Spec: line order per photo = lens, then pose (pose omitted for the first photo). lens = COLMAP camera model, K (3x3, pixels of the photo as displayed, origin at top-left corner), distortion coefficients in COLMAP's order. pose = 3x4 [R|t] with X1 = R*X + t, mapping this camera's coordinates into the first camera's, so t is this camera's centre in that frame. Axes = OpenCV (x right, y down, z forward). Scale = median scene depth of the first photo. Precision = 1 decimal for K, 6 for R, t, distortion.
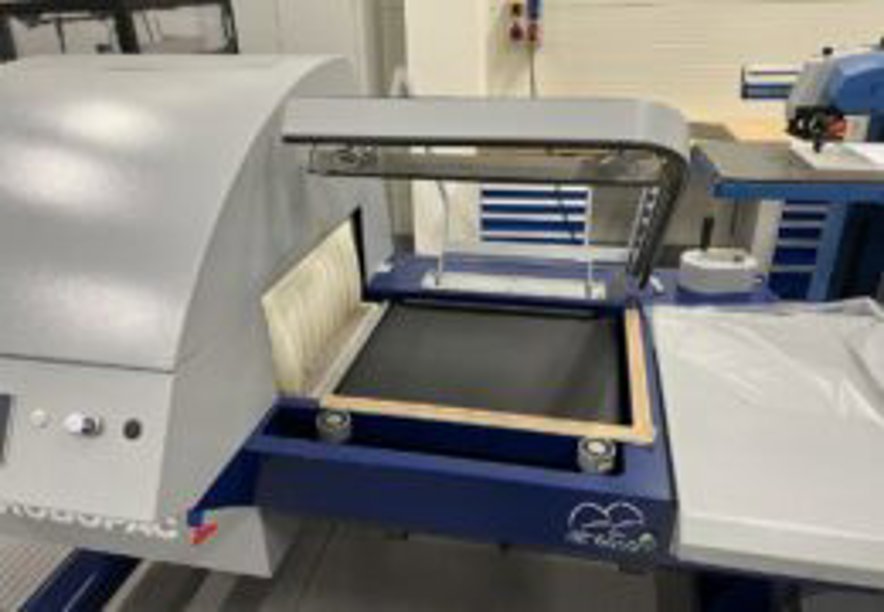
lens RADIAL K [[655.2, 0, 442.0], [0, 655.2, 306.0], [0, 0, 1]] dist [0.102538, -0.108520]
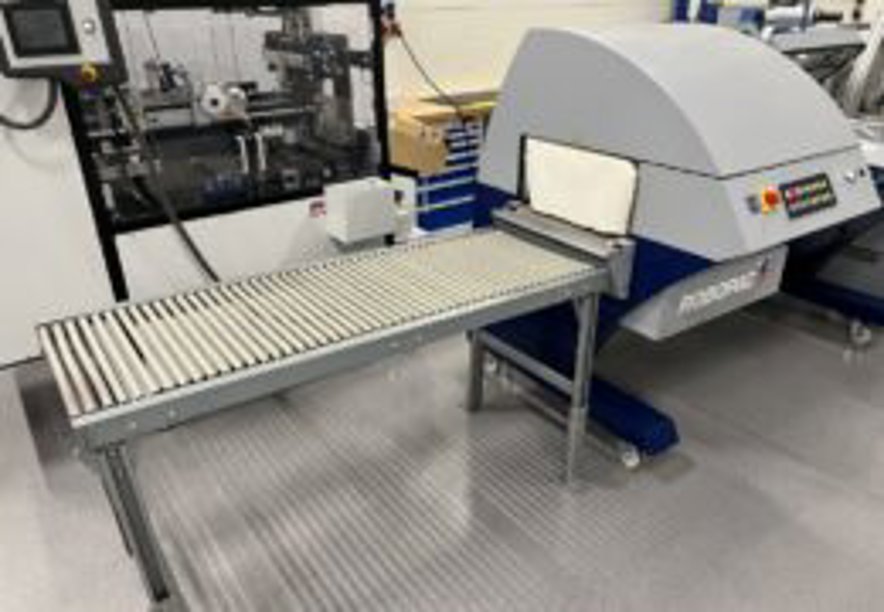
lens RADIAL K [[655.2, 0, 442.0], [0, 655.2, 306.0], [0, 0, 1]] dist [0.102538, -0.108520]
pose [[0.666383, -0.295424, 0.684586, -2.204343], [0.311752, 0.944444, 0.104100, -0.045175], [-0.677307, 0.144051, 0.721460, 0.276737]]
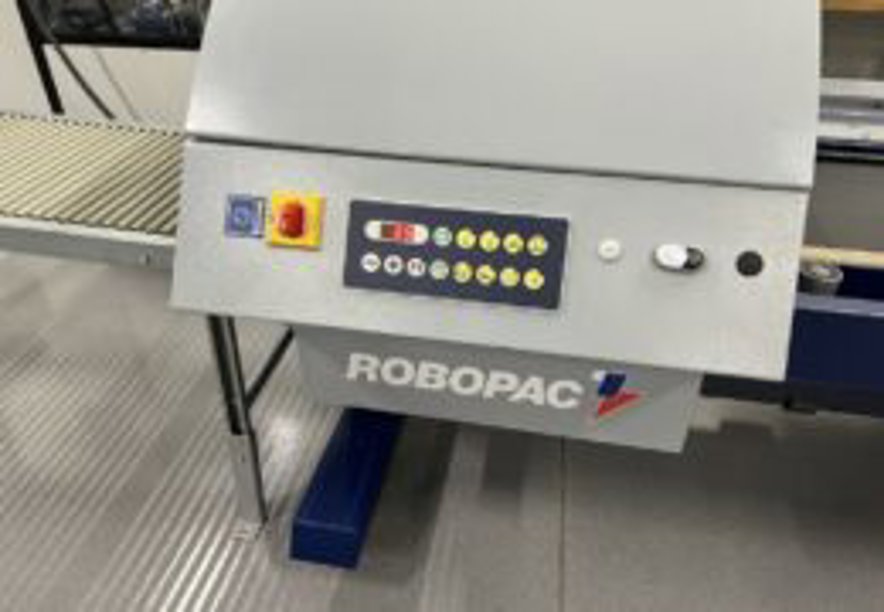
lens RADIAL K [[655.2, 0, 442.0], [0, 655.2, 306.0], [0, 0, 1]] dist [0.102538, -0.108520]
pose [[0.999350, 0.010836, 0.034384, -0.605859], [-0.015911, 0.988415, 0.150940, 0.087985], [-0.032350, -0.151389, 0.987945, 0.174360]]
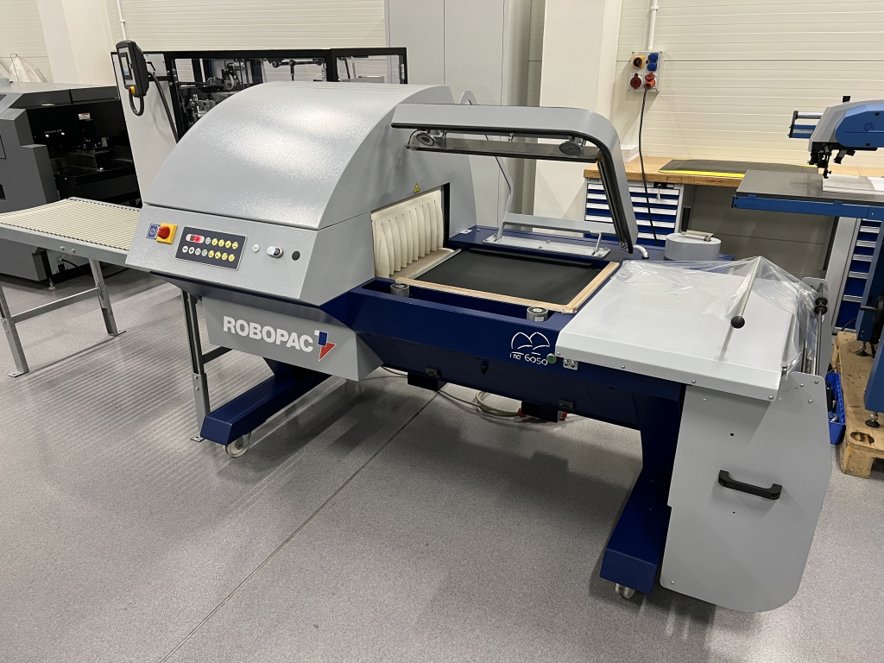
lens RADIAL K [[661.5, 0, 442.0], [0, 661.5, 331.5], [0, 0, 1]] dist [0.061685, -0.002607]
pose [[0.960043, 0.125407, -0.250182, 0.366635], [-0.134970, 0.990619, -0.021372, 0.286542], [0.245155, 0.054285, 0.967963, -0.616839]]
